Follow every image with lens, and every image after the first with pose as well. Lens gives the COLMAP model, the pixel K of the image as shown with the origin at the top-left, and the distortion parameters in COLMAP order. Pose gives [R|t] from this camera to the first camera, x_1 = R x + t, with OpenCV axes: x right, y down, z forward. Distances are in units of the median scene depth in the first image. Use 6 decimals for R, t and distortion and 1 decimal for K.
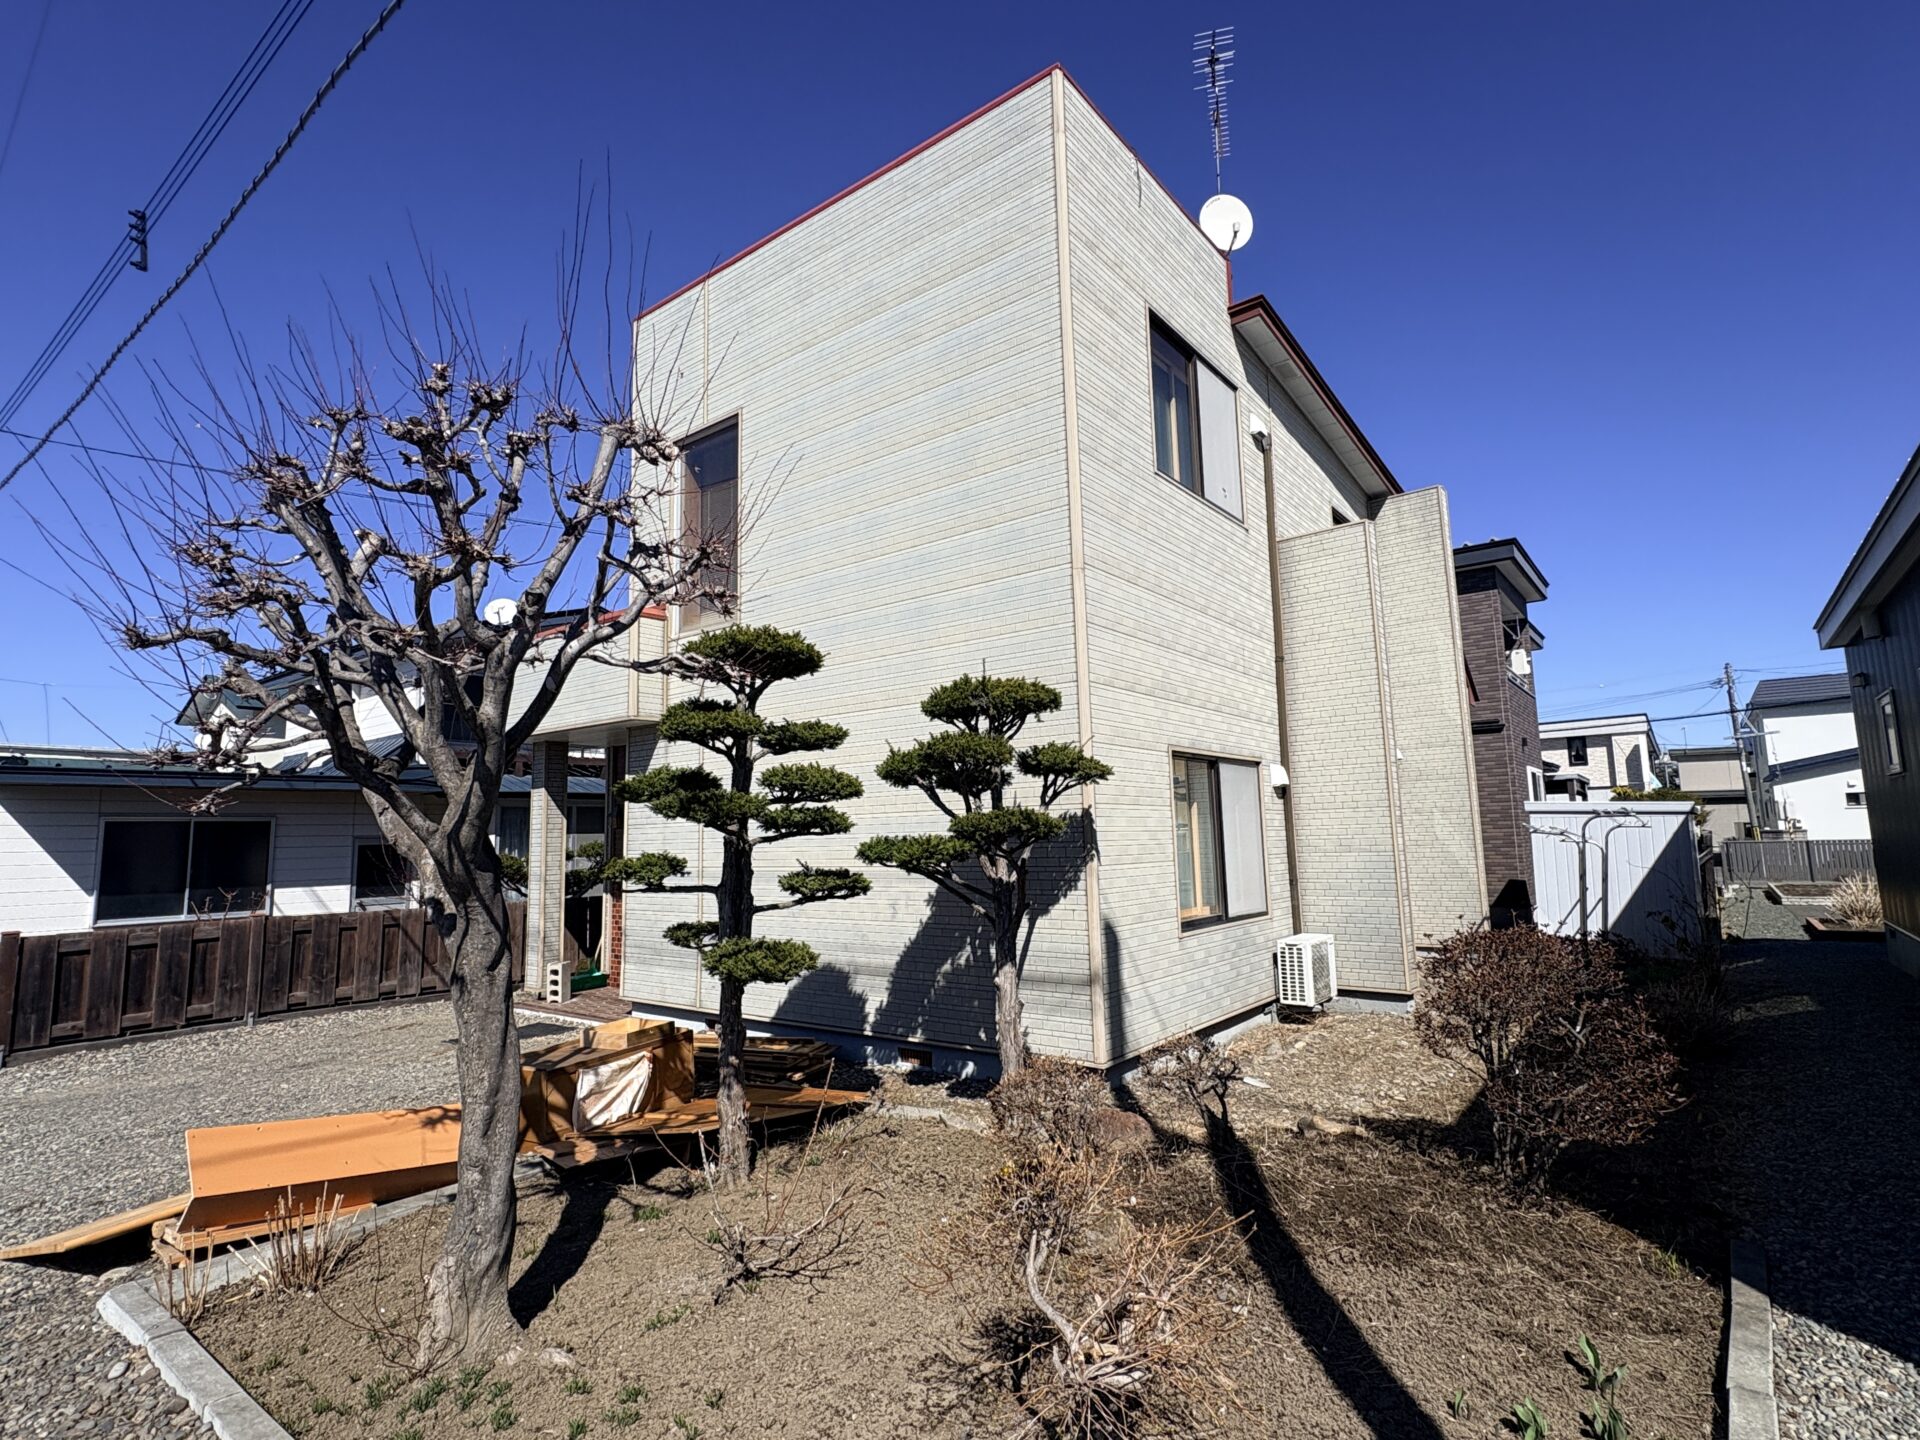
lens RADIAL K [[937.7, 0, 960.0], [0, 937.7, 720.0], [0, 0, 1]] dist [0.000581, 0.000637]
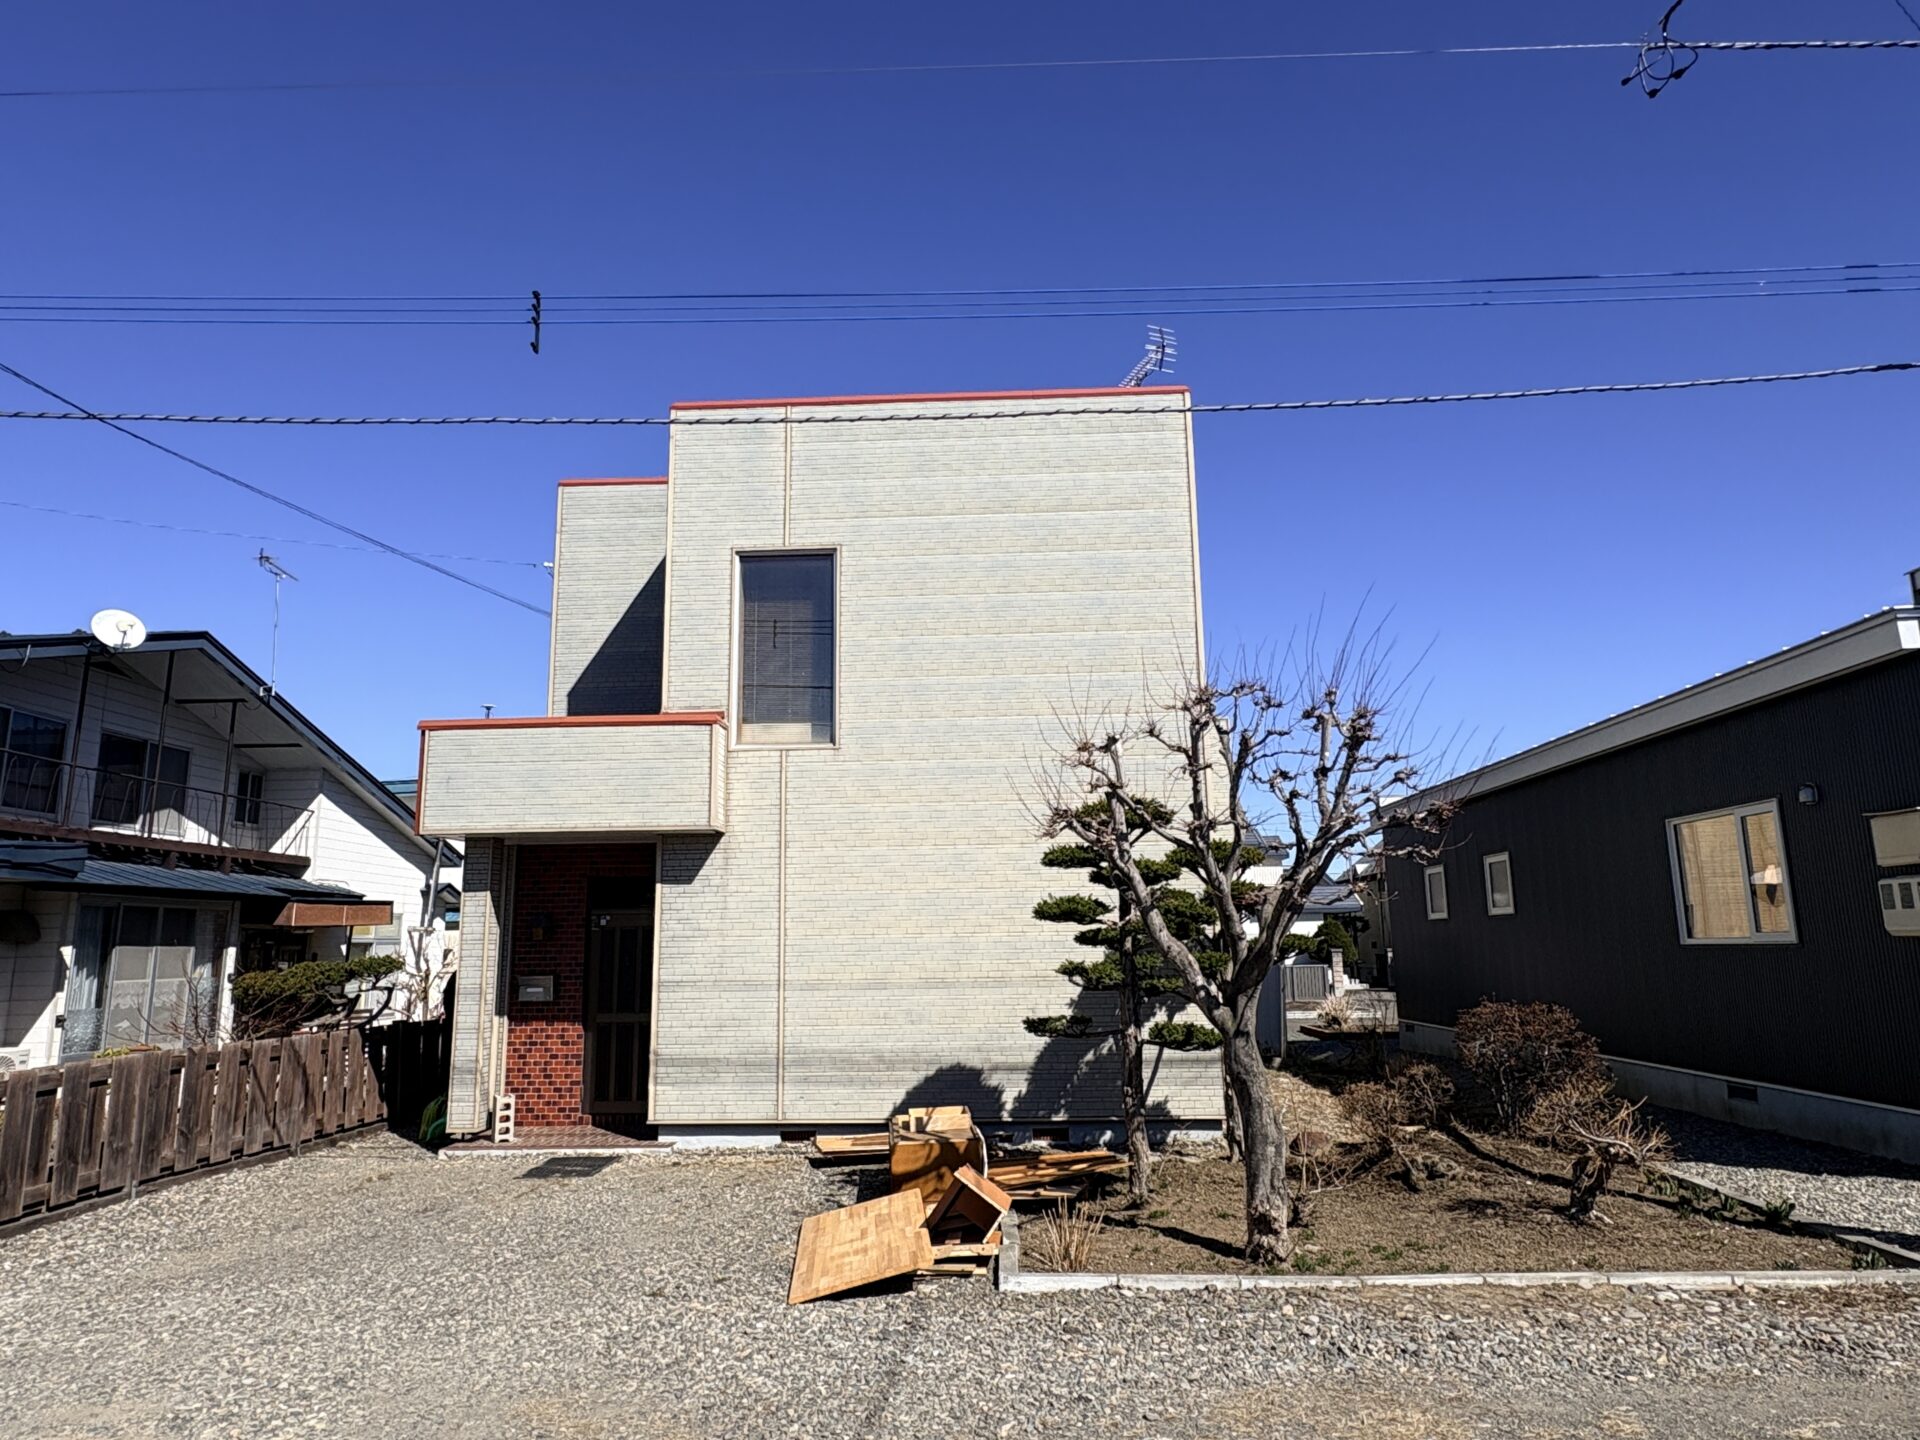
lens RADIAL K [[1190.4, 0, 960.0], [0, 1190.4, 720.0], [0, 0, 1]] dist [-0.000520, -0.002415]
pose [[0.818919, 0.121062, 0.560996, -0.899289], [-0.077130, 0.991846, -0.101448, -0.008497], [-0.568703, 0.039808, 0.821579, -0.192330]]
